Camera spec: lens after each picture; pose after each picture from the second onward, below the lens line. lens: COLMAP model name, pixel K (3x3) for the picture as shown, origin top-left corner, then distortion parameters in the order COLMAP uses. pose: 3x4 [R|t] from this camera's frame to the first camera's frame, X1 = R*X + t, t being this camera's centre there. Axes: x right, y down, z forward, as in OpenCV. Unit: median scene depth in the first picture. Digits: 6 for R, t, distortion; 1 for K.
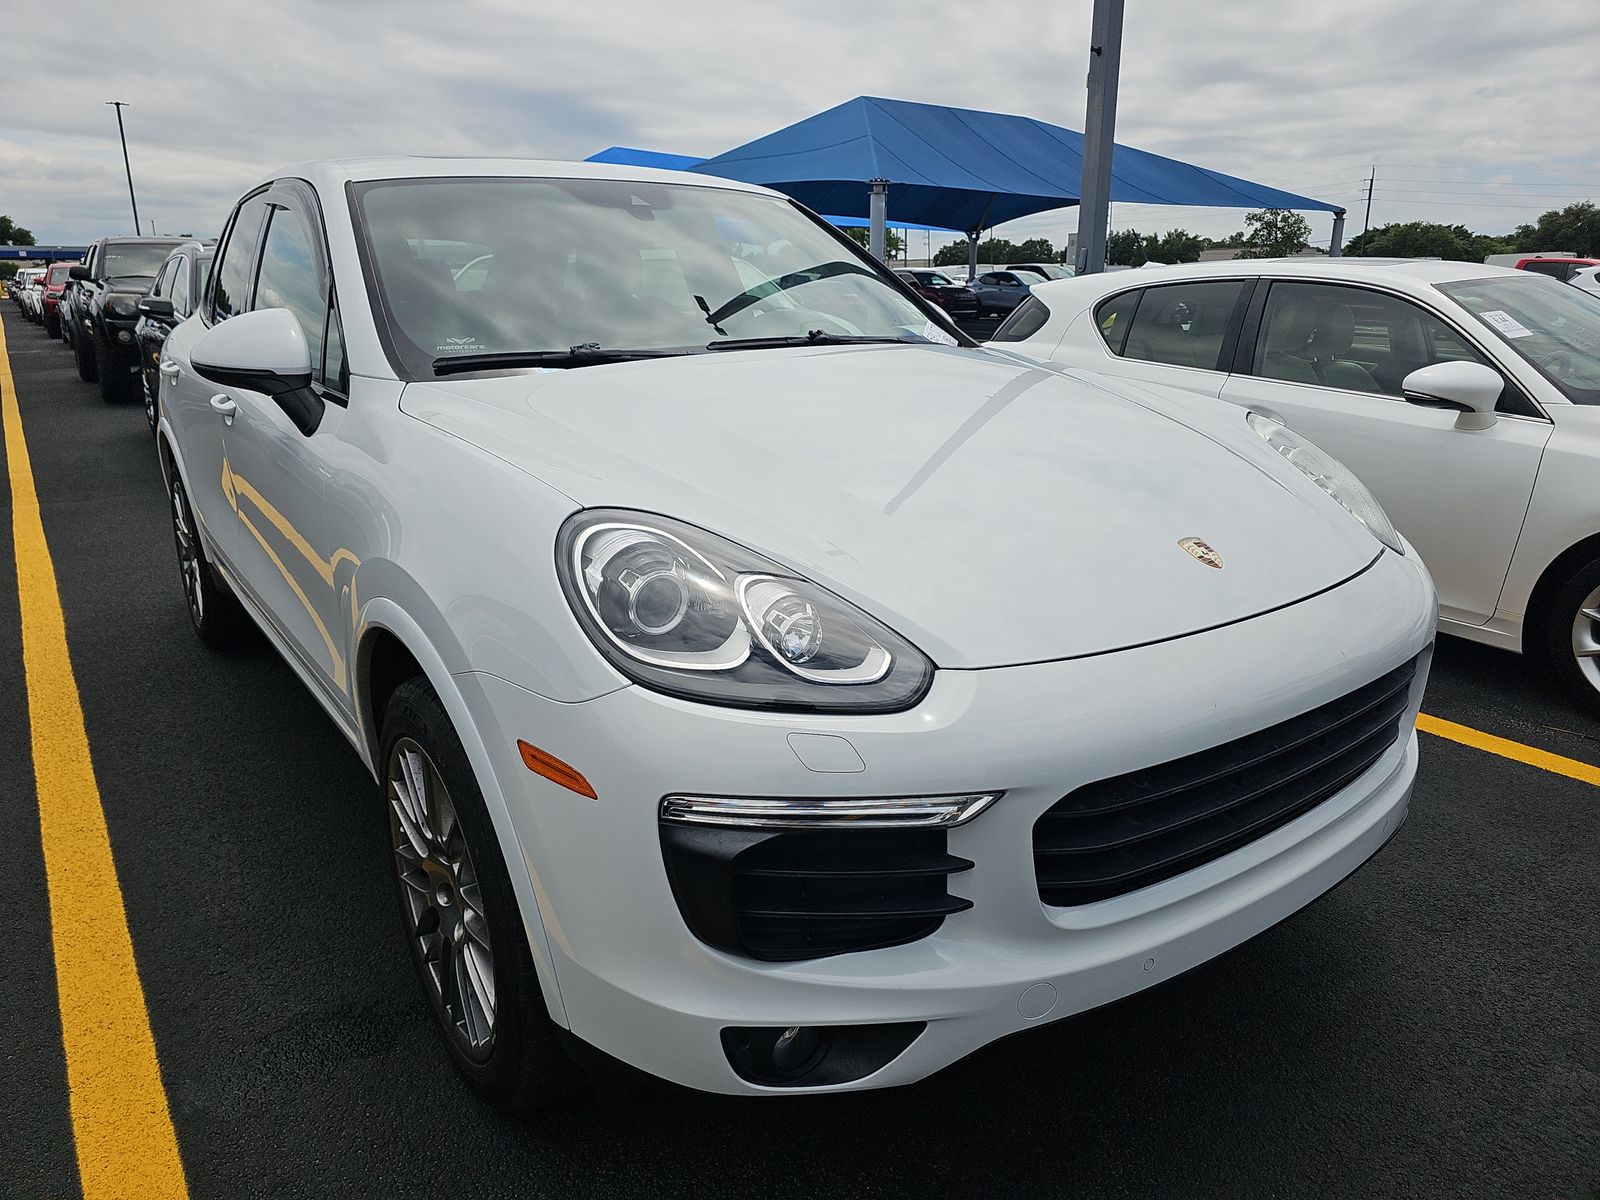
lens RADIAL K [[1092.4, 0, 799.2], [0, 1092.4, 588.9], [0, 0, 1]] dist [0.048872, -0.058208]
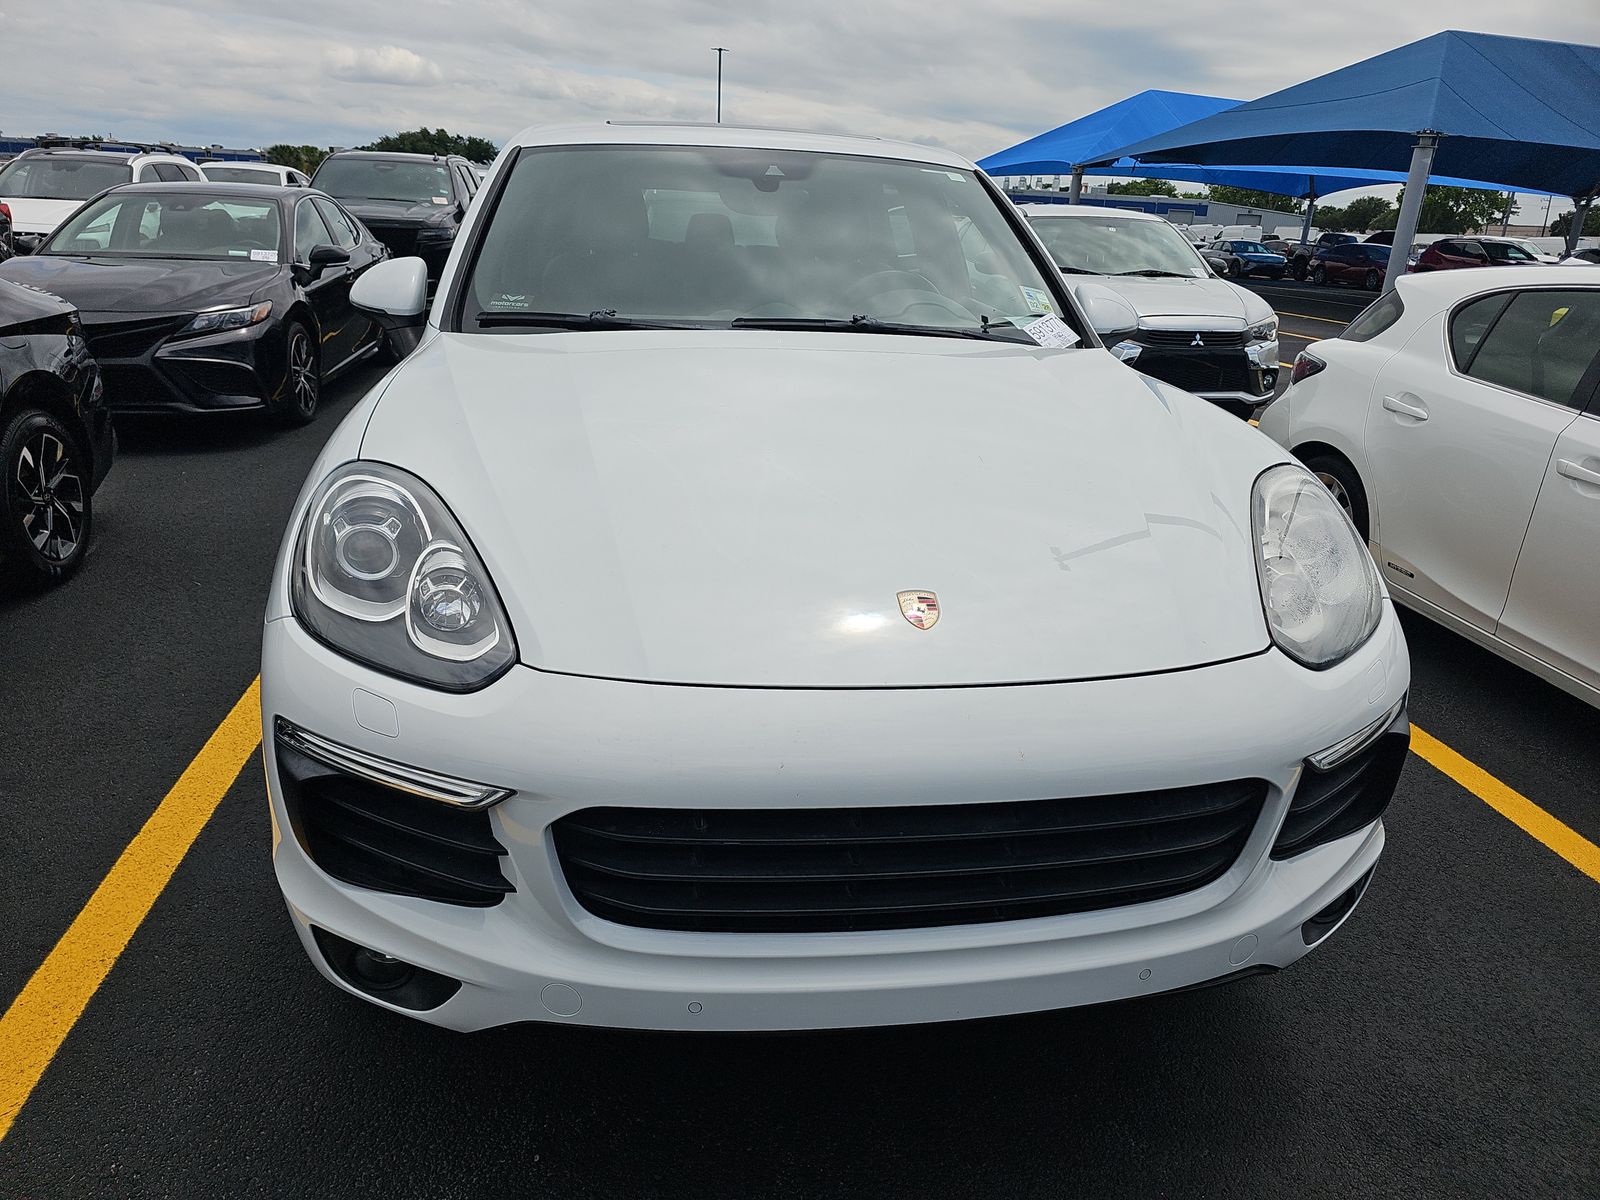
lens RADIAL K [[1096.7, 0, 800.0], [0, 1096.7, 600.0], [0, 0, 1]] dist [0.044651, -0.041907]
pose [[0.884900, 0.197886, -0.421655, 0.261596], [-0.175269, 0.980195, 0.092188, -0.042210], [0.431547, -0.007674, 0.902058, 0.058095]]
